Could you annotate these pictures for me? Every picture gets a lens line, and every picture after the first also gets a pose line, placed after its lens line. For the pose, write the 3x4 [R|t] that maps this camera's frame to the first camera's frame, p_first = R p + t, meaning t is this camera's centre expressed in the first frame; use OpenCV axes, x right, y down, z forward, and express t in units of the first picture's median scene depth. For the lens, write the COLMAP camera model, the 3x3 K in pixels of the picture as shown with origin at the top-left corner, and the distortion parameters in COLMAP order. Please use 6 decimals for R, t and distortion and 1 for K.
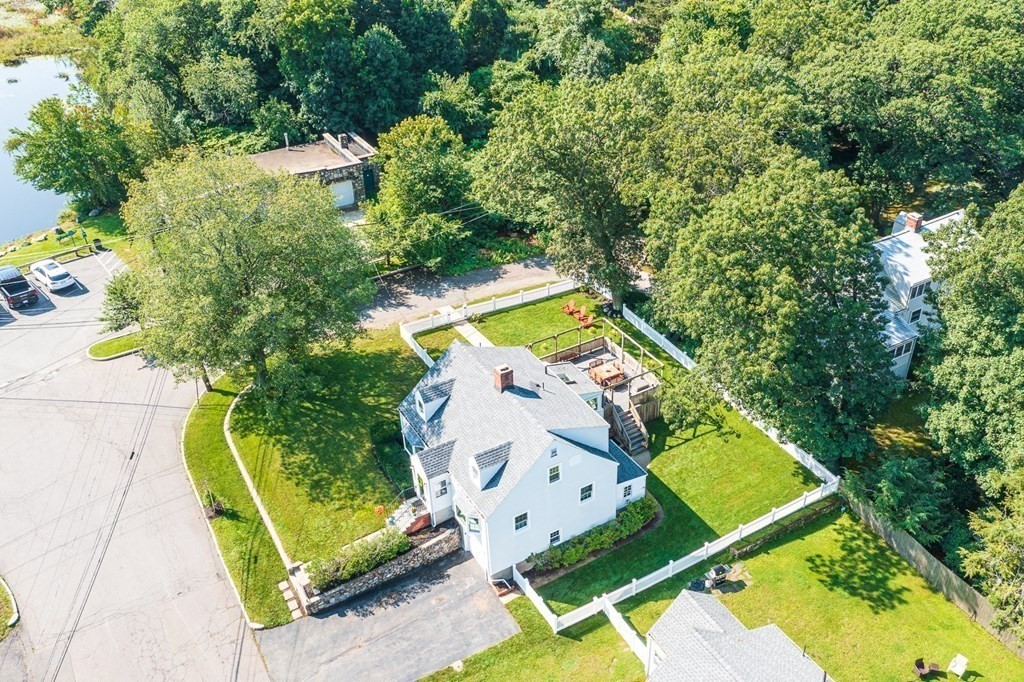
lens RADIAL K [[877.1, 0, 512.0], [0, 877.1, 341.0], [0, 0, 1]] dist [0.003481, 0.007422]
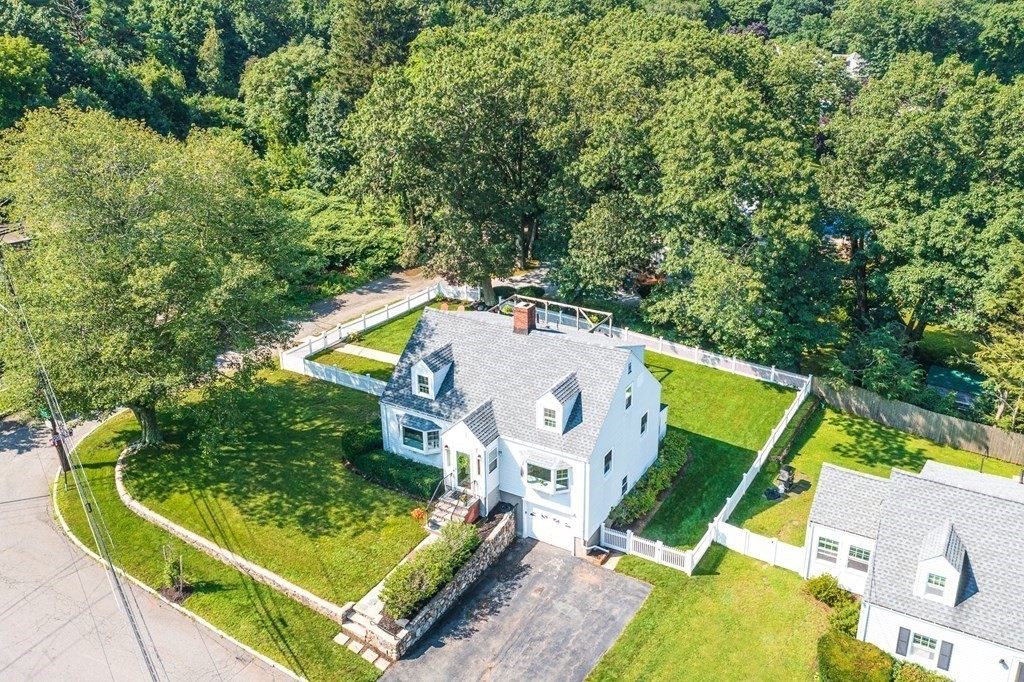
lens RADIAL K [[896.2, 0, 507.0], [0, 896.2, 307.3], [0, 0, 1]] dist [0.008995, 0.009681]
pose [[0.881511, -0.161056, 0.443845, -0.412271], [0.249259, 0.957100, -0.147750, 0.157892], [-0.401008, 0.240876, 0.883839, 0.228946]]
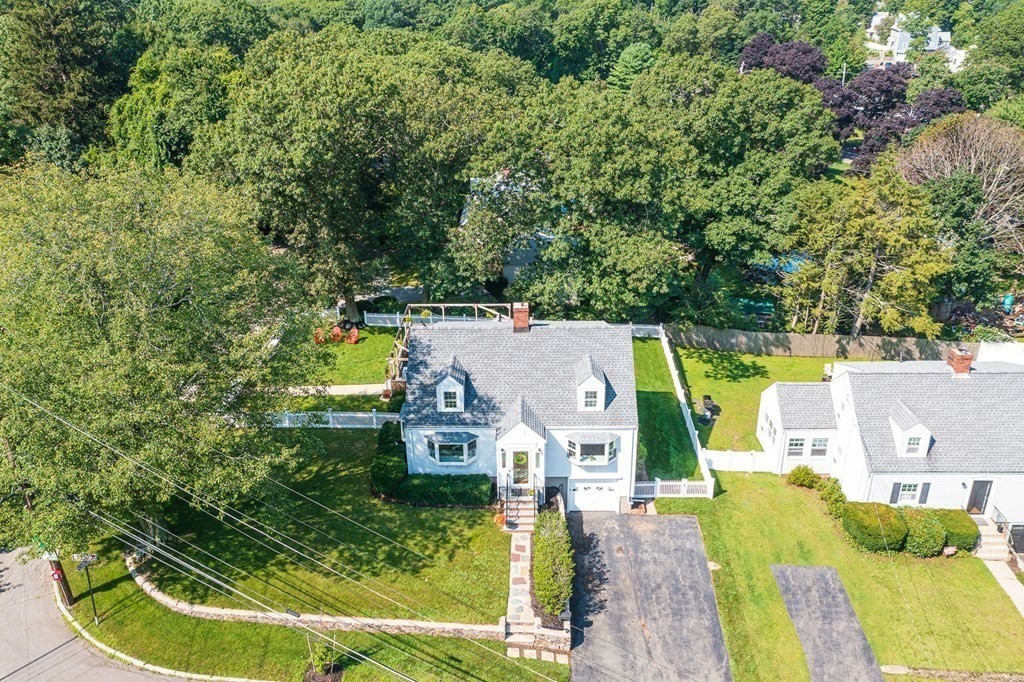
lens RADIAL K [[805.4, 0, 512.0], [0, 805.4, 341.0], [0, 0, 1]] dist [0.011424, 0.006241]
pose [[0.530686, -0.338897, 0.776866, -0.678435], [0.458144, 0.885837, 0.073470, -0.001320], [-0.713075, 0.316927, 0.625365, 0.486089]]
